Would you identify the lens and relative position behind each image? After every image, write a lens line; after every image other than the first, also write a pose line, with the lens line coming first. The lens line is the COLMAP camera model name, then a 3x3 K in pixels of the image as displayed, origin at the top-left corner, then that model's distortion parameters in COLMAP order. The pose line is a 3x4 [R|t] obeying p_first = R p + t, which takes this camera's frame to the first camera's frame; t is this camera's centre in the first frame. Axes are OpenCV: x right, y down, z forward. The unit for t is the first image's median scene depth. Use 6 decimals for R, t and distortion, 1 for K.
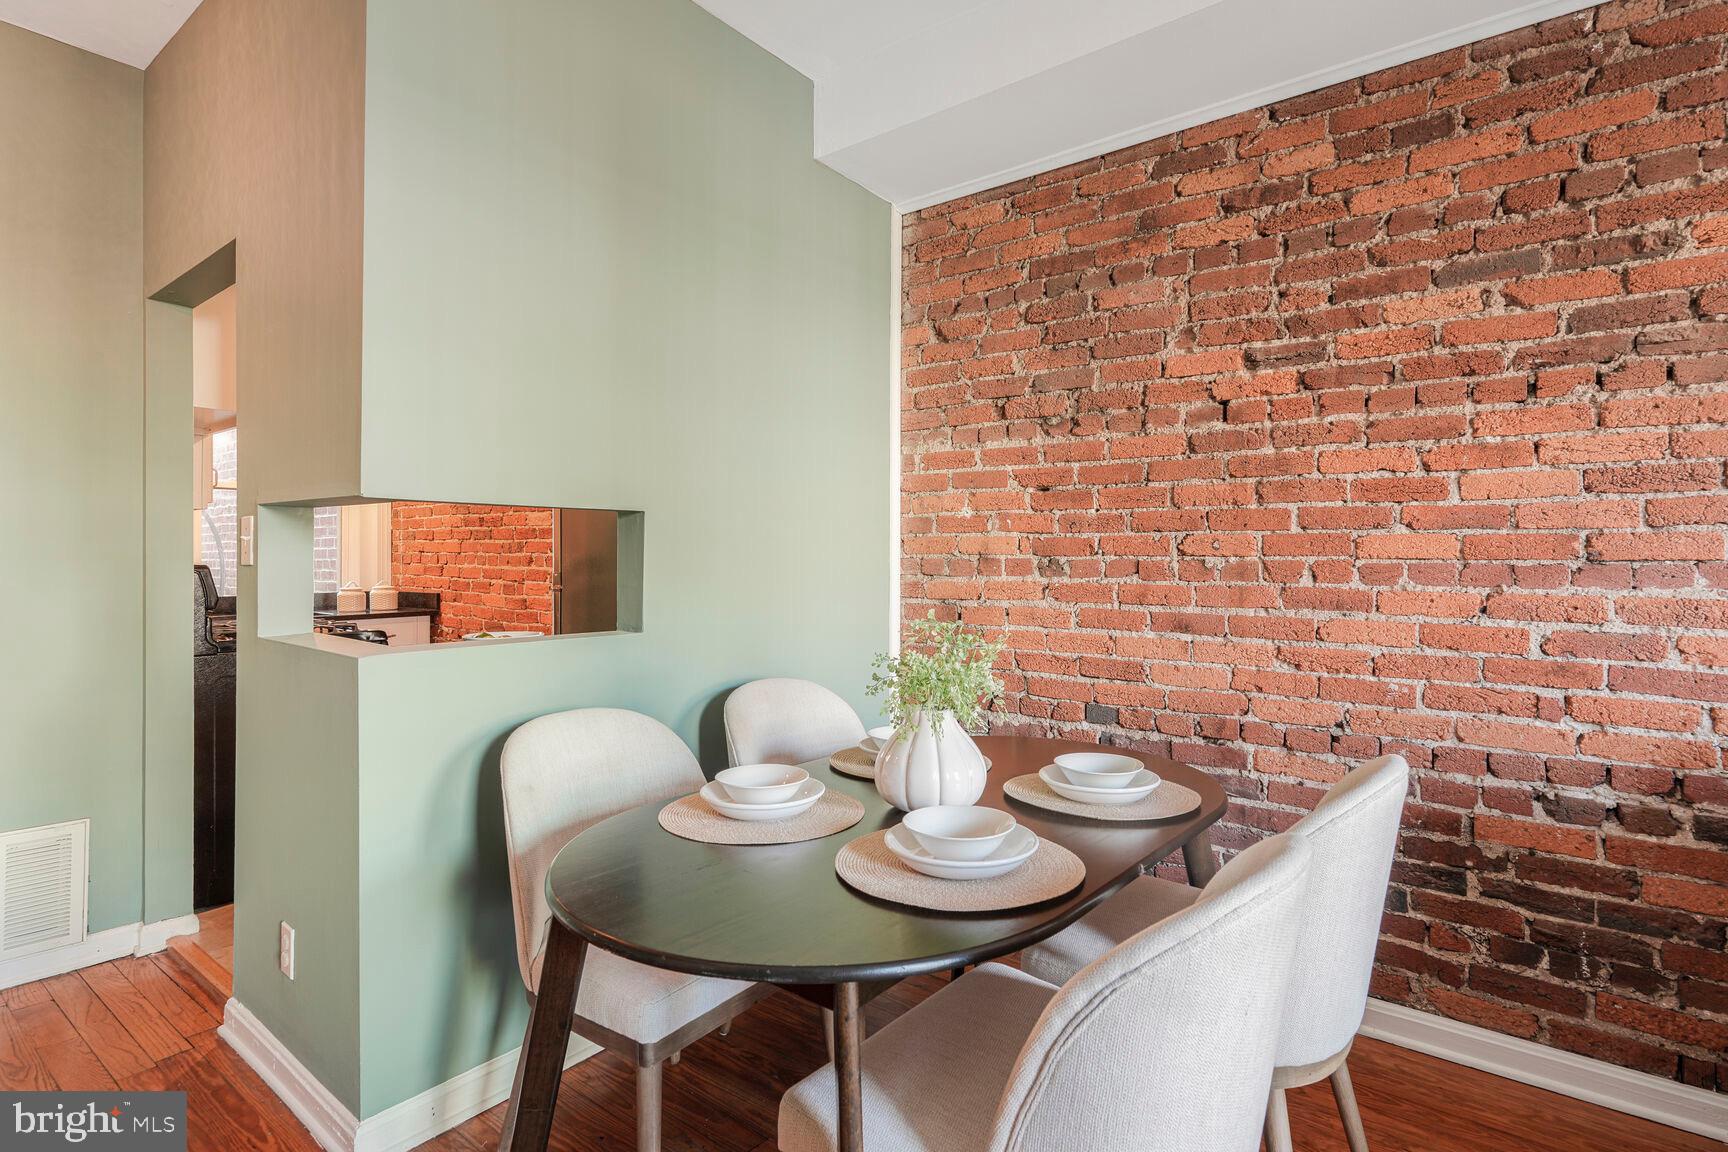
lens RADIAL K [[860.4, 0, 867.2], [0, 860.4, 551.1], [0, 0, 1]] dist [-0.000380, 0.000396]
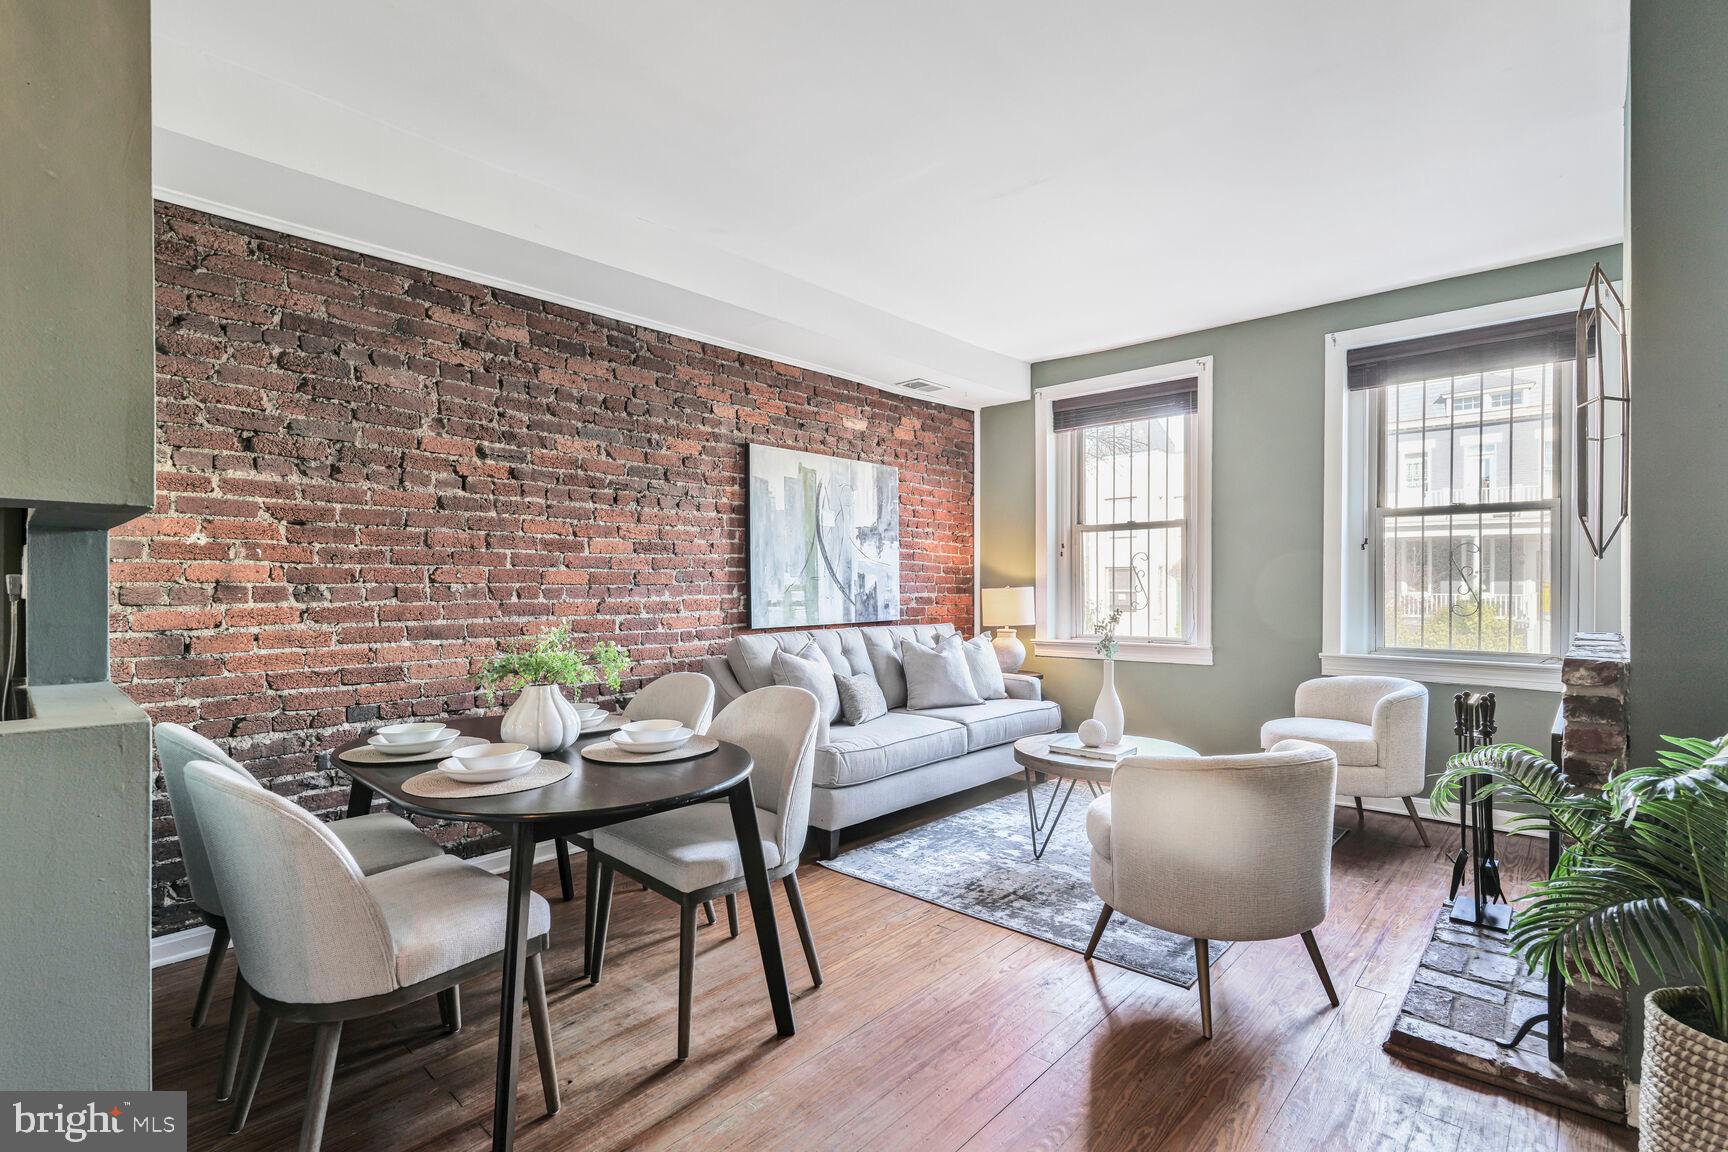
lens RADIAL K [[798.4, 0, 864.8], [0, 798.4, 589.6], [0, 0, 1]] dist [0.001062, 0.000149]
pose [[0.080752, -0.009216, 0.996692, -0.794399], [-0.001999, 0.999954, 0.009408, 0.002307], [-0.996732, -0.002752, 0.080730, 0.199389]]
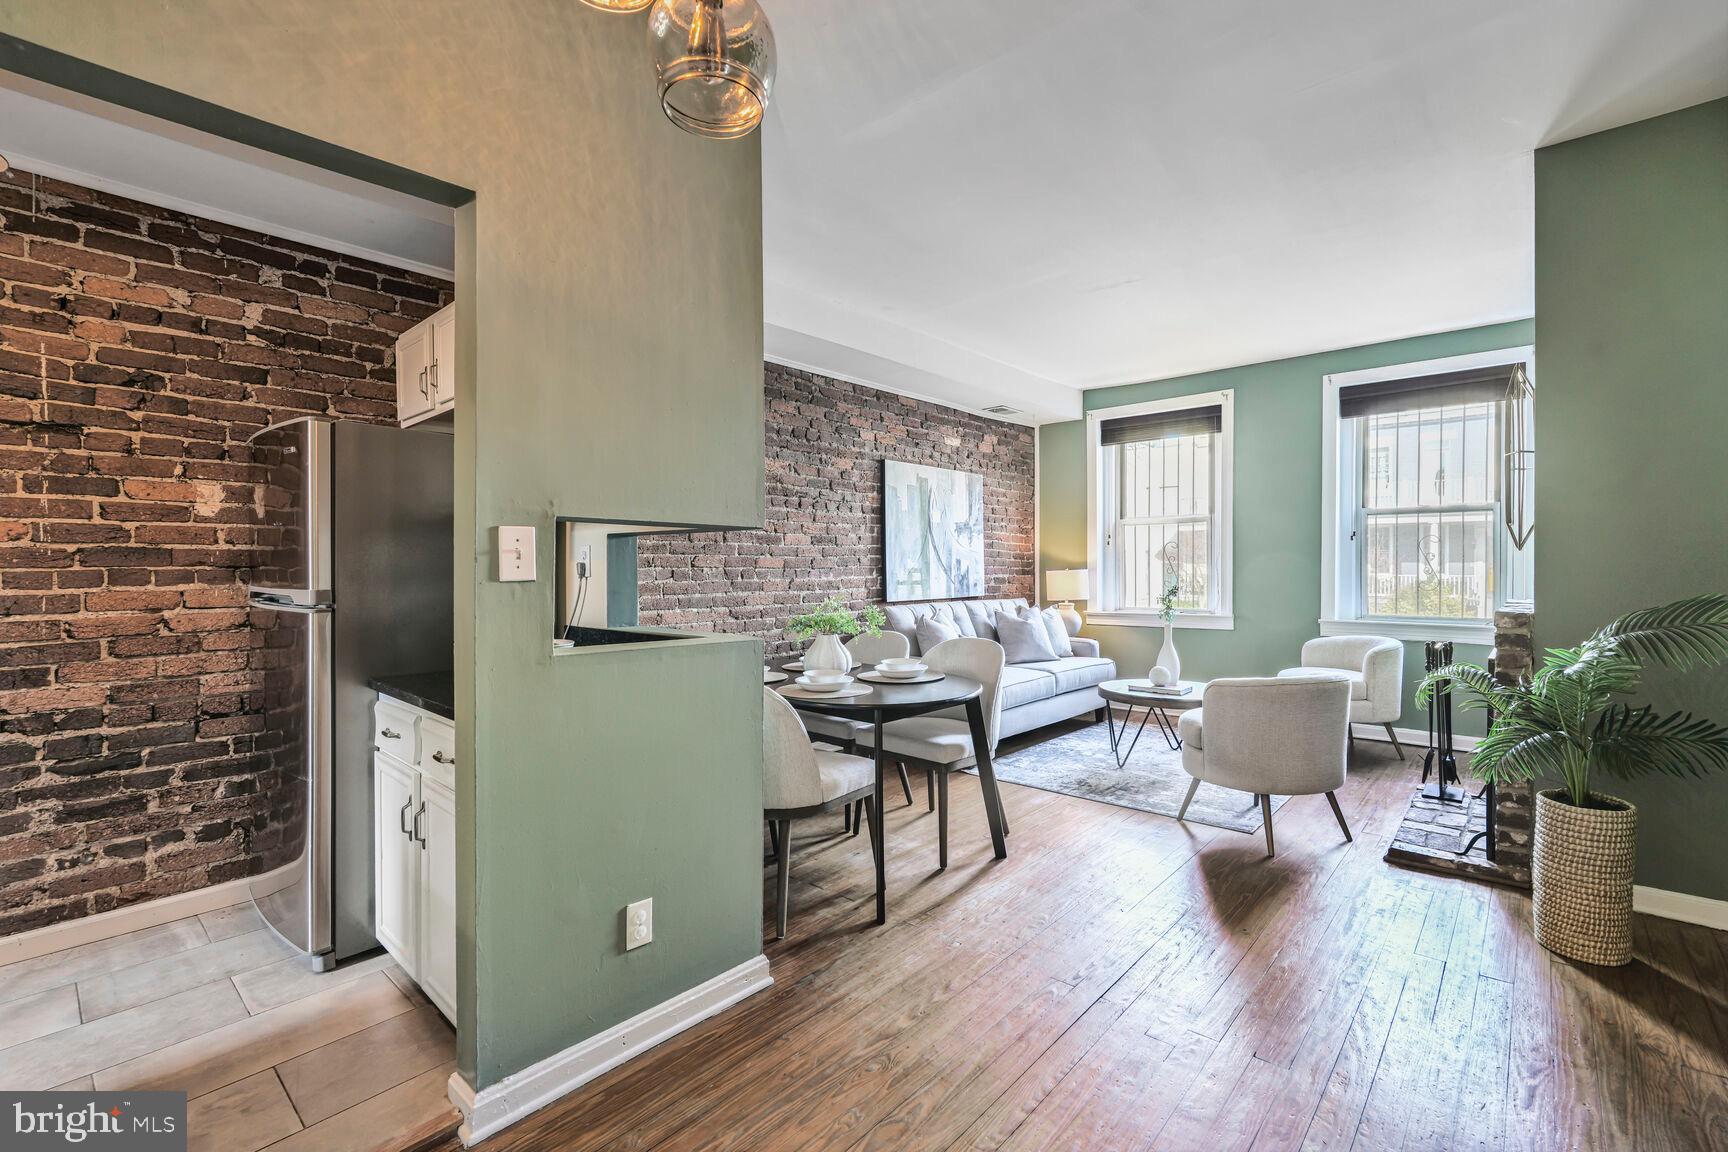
lens RADIAL K [[751.4, 0, 869.4], [0, 751.4, 574.9], [0, 0, 1]] dist [0.000632, 0.000249]
pose [[0.069811, -0.012601, 0.997481, -1.185337], [0.000615, 0.999921, 0.012588, 0.001183], [-0.997560, -0.000265, 0.069813, 0.465938]]
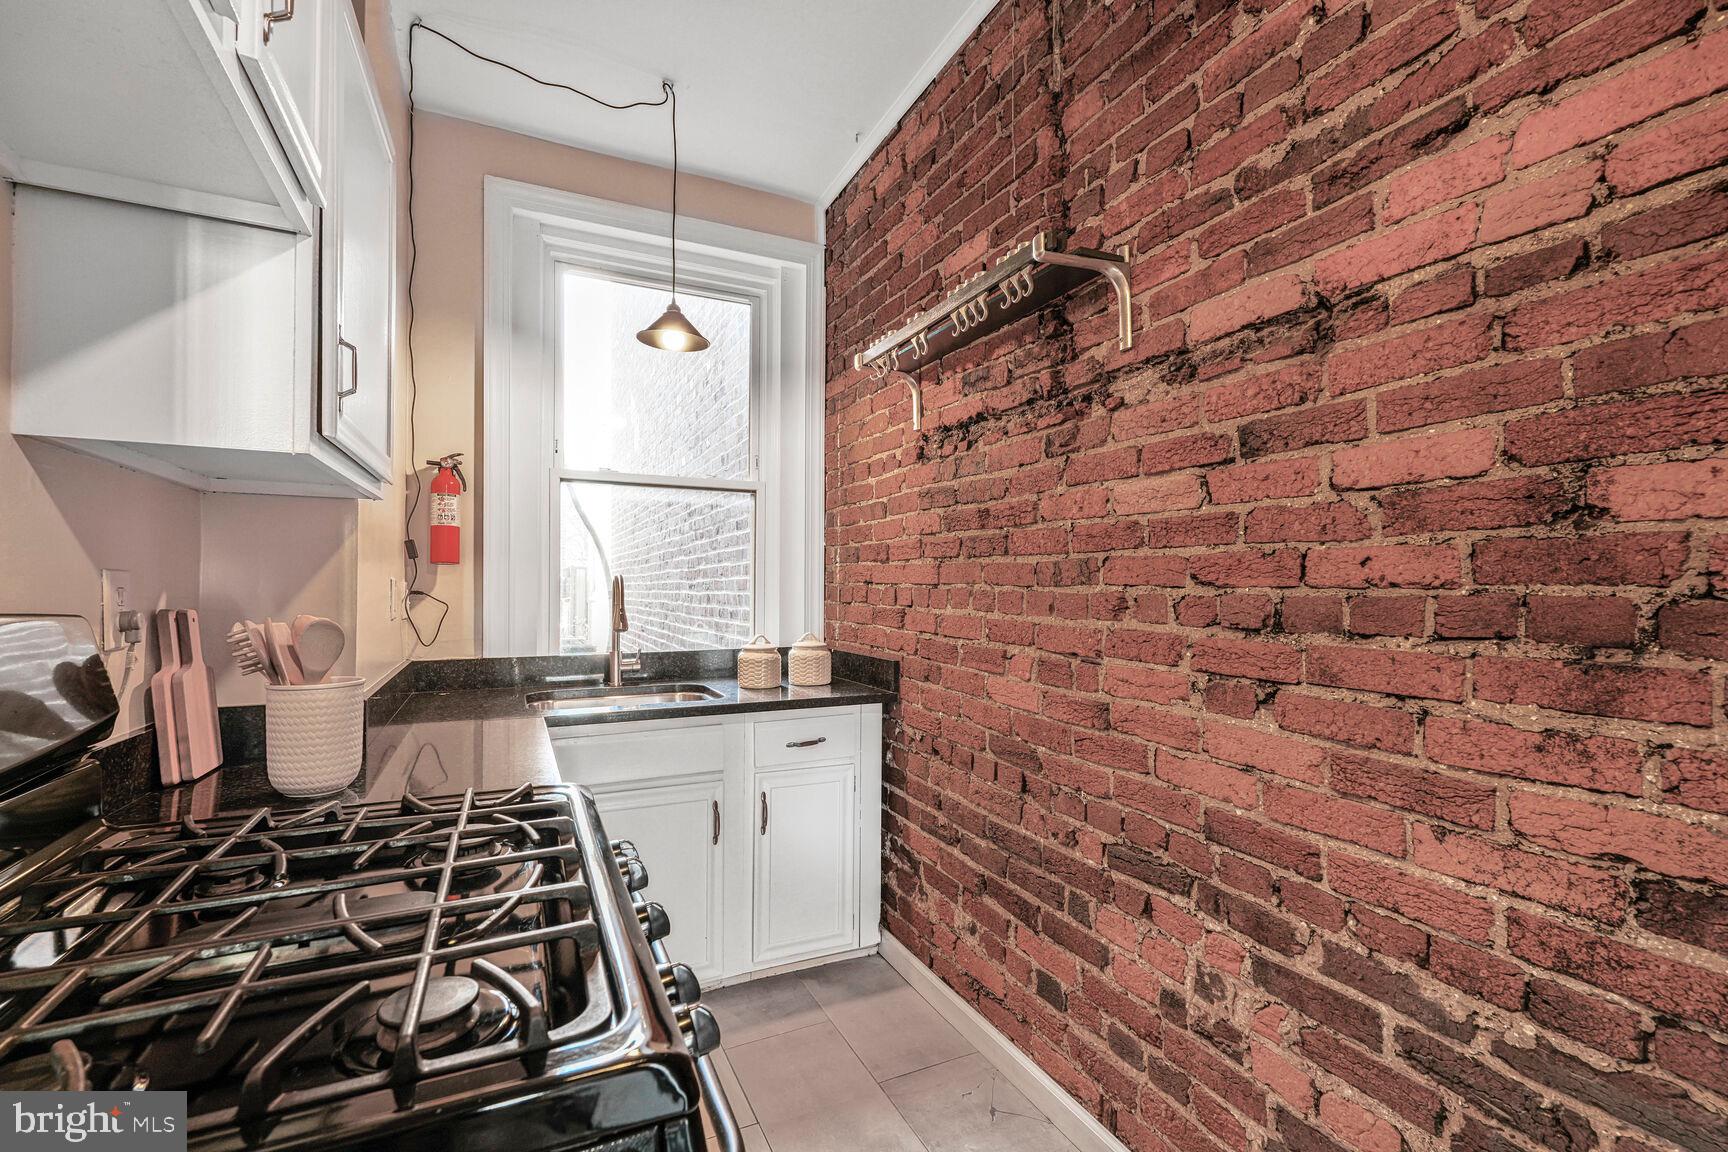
lens RADIAL K [[764.7, 0, 864.0], [0, 764.7, 576.0], [0, 0, 1]] dist [-0.000218, 0.000108]
pose [[0.887369, -0.000560, -0.461060, -0.575435], [-0.003493, 0.999962, -0.007937, 0.000999], [0.461047, 0.008653, 0.887334, 1.101303]]
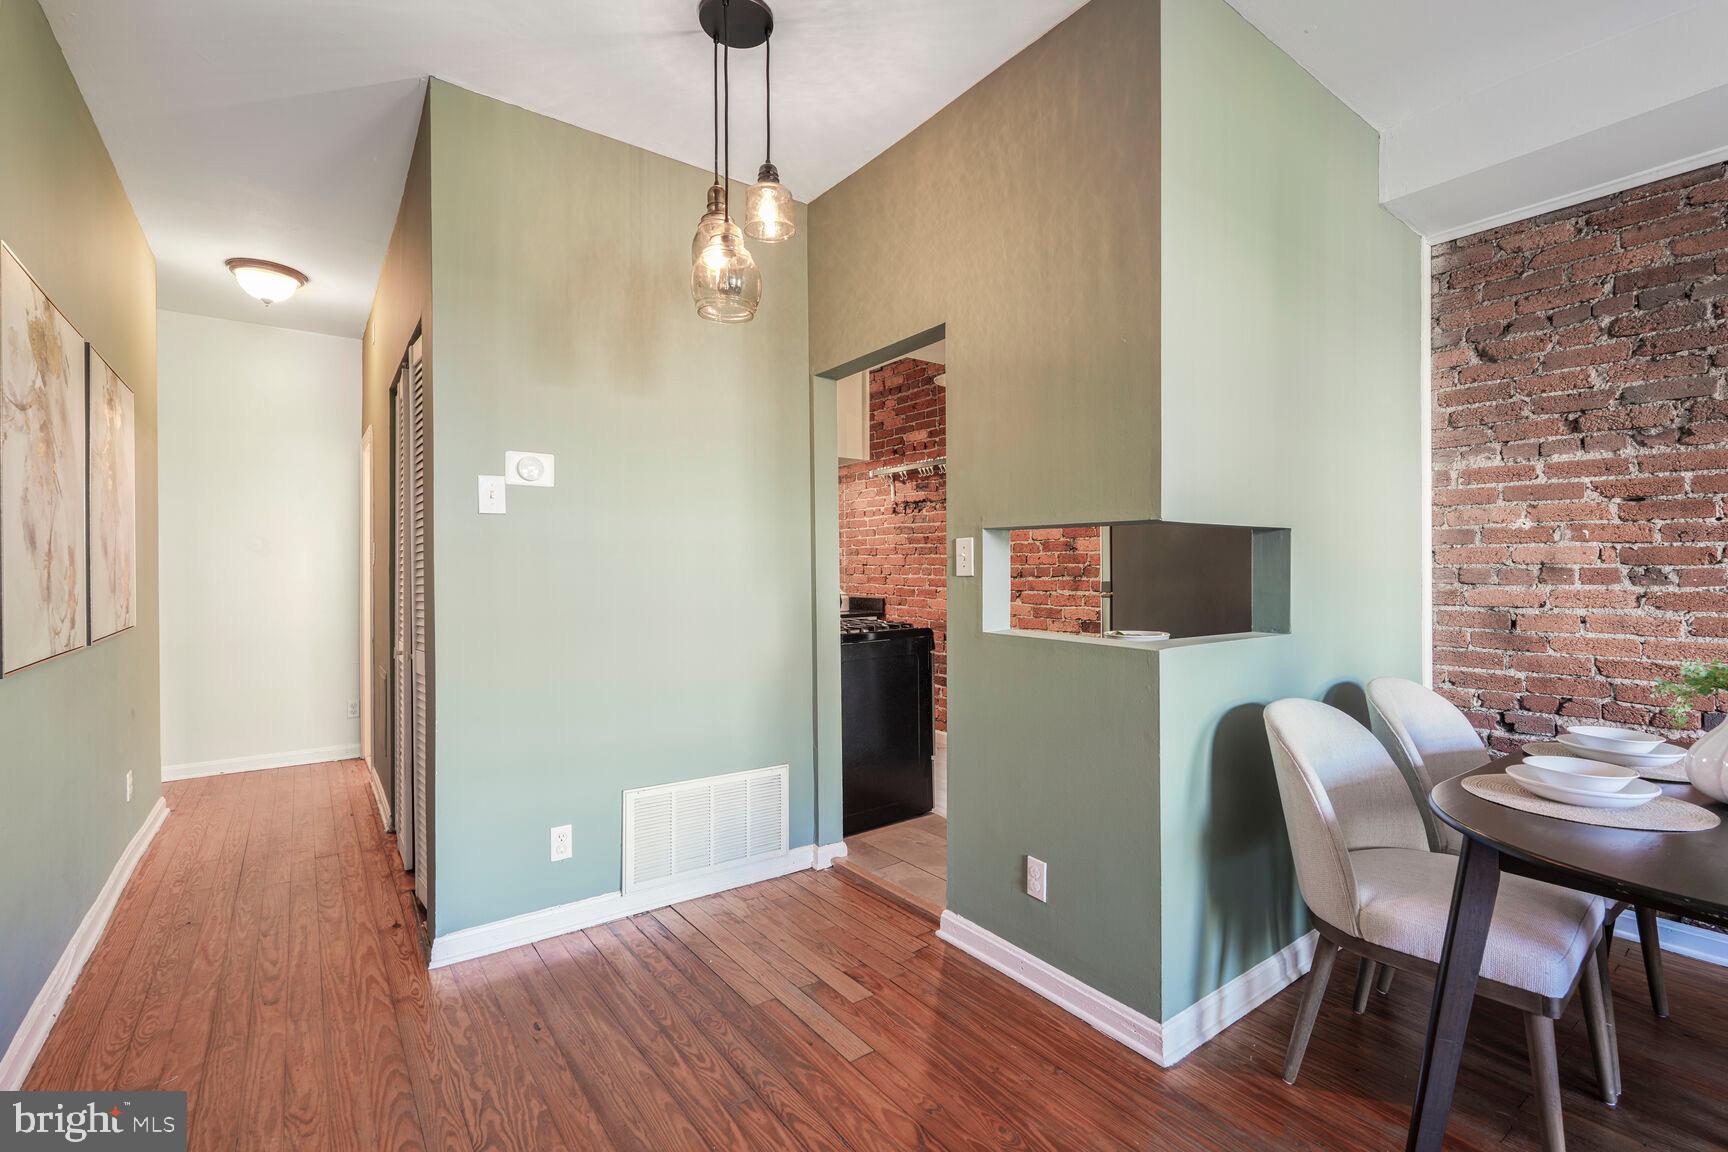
lens RADIAL K [[753.9, 0, 863.0], [0, 753.9, 564.2], [0, 0, 1]] dist [-0.000949, 0.000006]
pose [[0.963838, -0.006267, -0.266417, -0.456395], [0.006794, 0.999976, 0.001058, -0.002624], [0.266404, -0.002829, 0.963857, -0.103221]]
